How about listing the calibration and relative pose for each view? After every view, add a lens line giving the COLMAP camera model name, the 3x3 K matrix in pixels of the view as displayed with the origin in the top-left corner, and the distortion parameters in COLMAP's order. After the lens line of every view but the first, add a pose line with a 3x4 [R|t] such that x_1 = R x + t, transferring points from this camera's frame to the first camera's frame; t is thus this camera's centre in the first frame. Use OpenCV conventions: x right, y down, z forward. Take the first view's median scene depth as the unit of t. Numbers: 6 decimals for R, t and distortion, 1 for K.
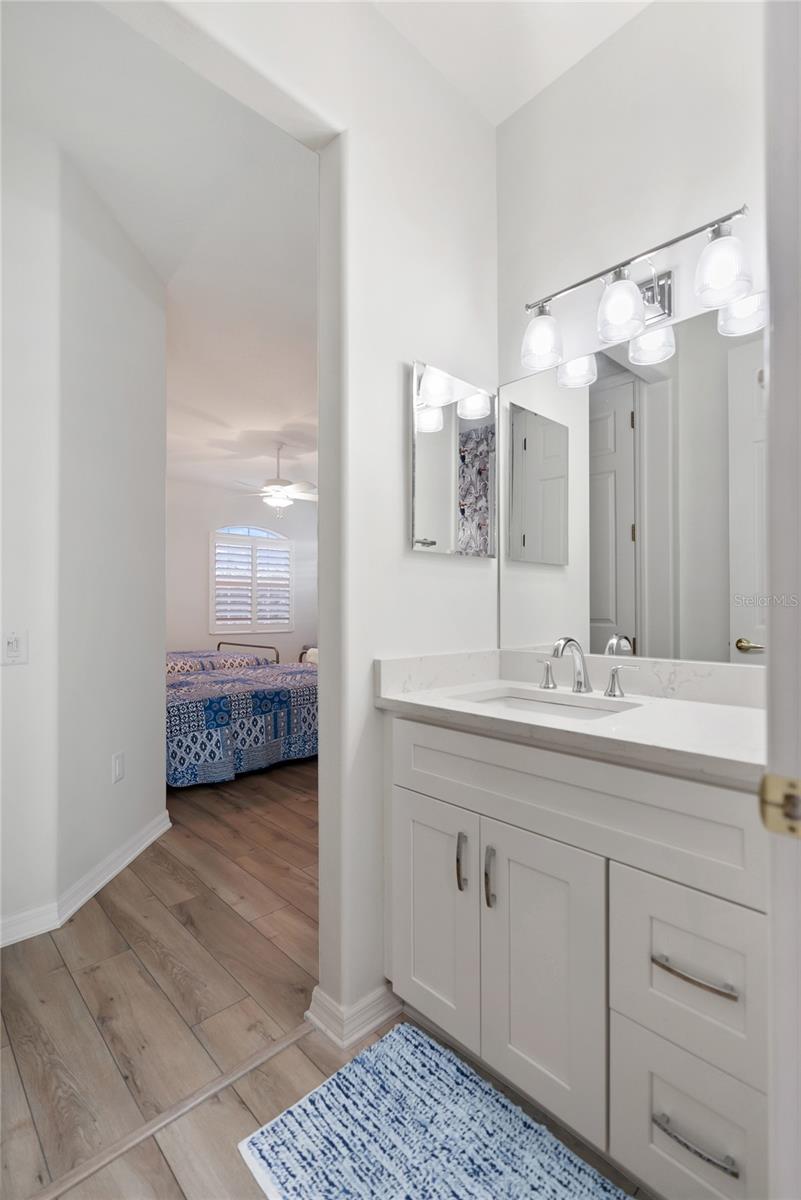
lens RADIAL K [[547.0, 0, 401.0], [0, 547.0, 602.7], [0, 0, 1]] dist [0.000782, -0.000973]
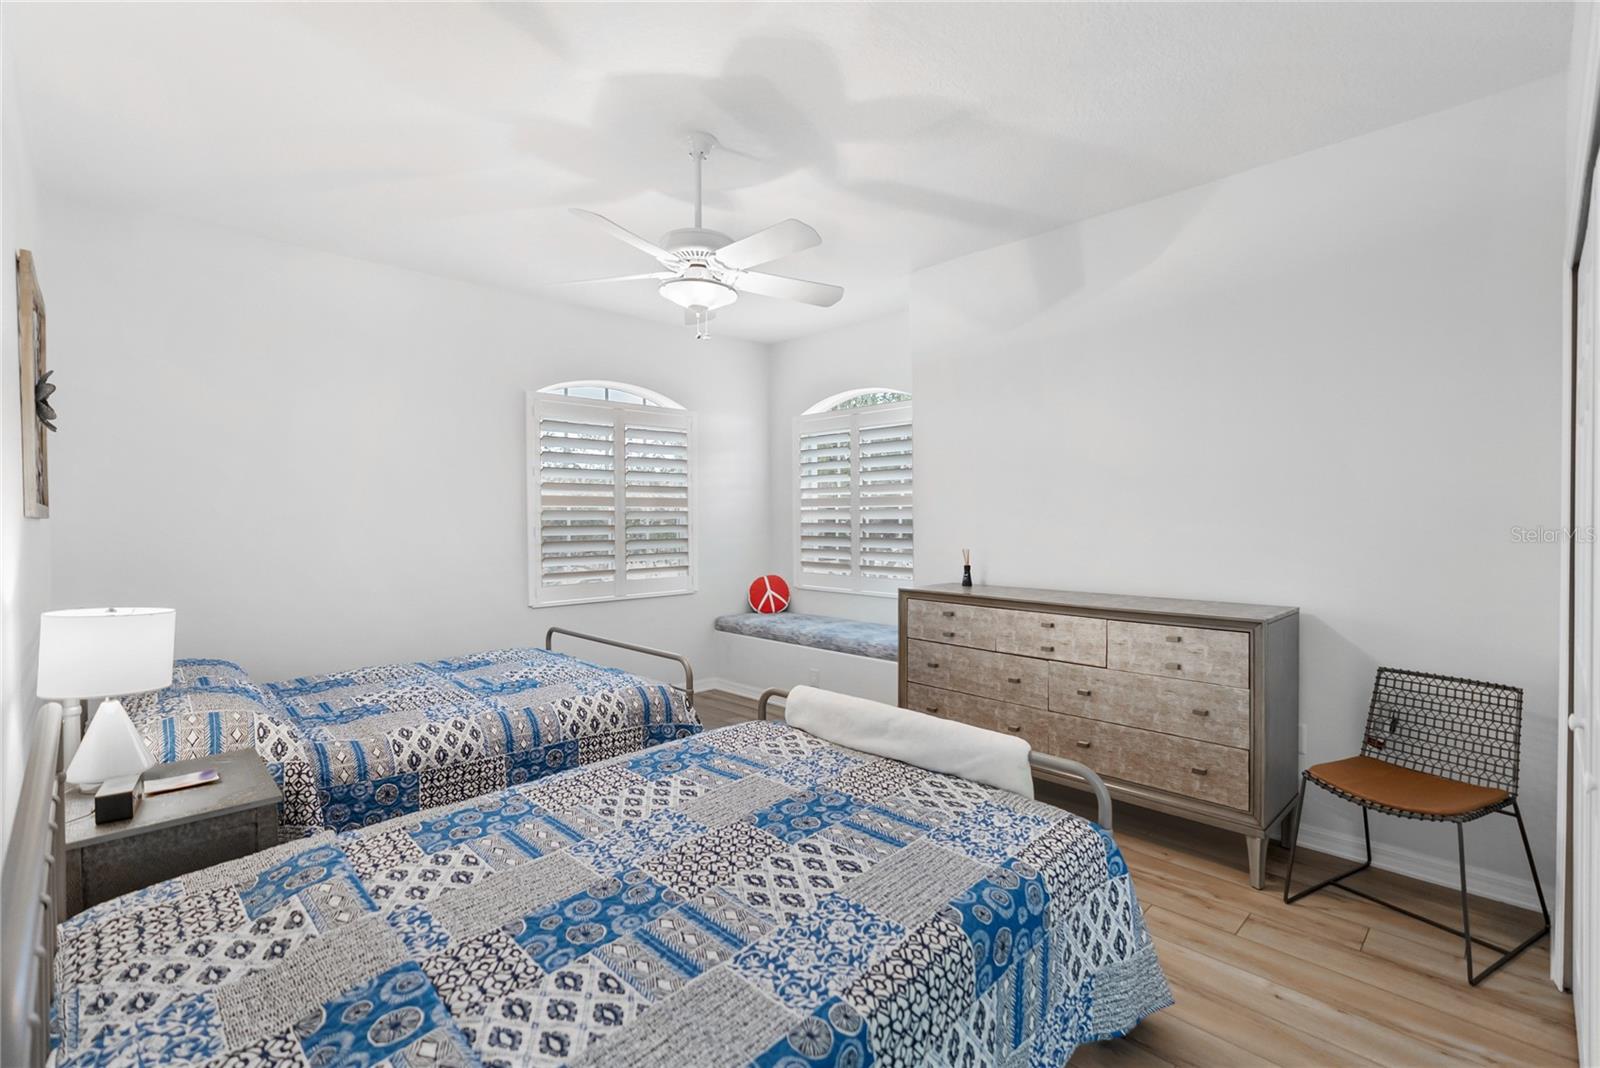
lens RADIAL K [[729.3, 0, 806.0], [0, 729.3, 534.0], [0, 0, 1]] dist [0.000782, -0.000973]
pose [[0.999827, -0.004935, 0.017944, -0.245626], [0.004276, 0.999323, 0.036544, -0.057785], [-0.018112, -0.036461, 0.999171, 0.746035]]
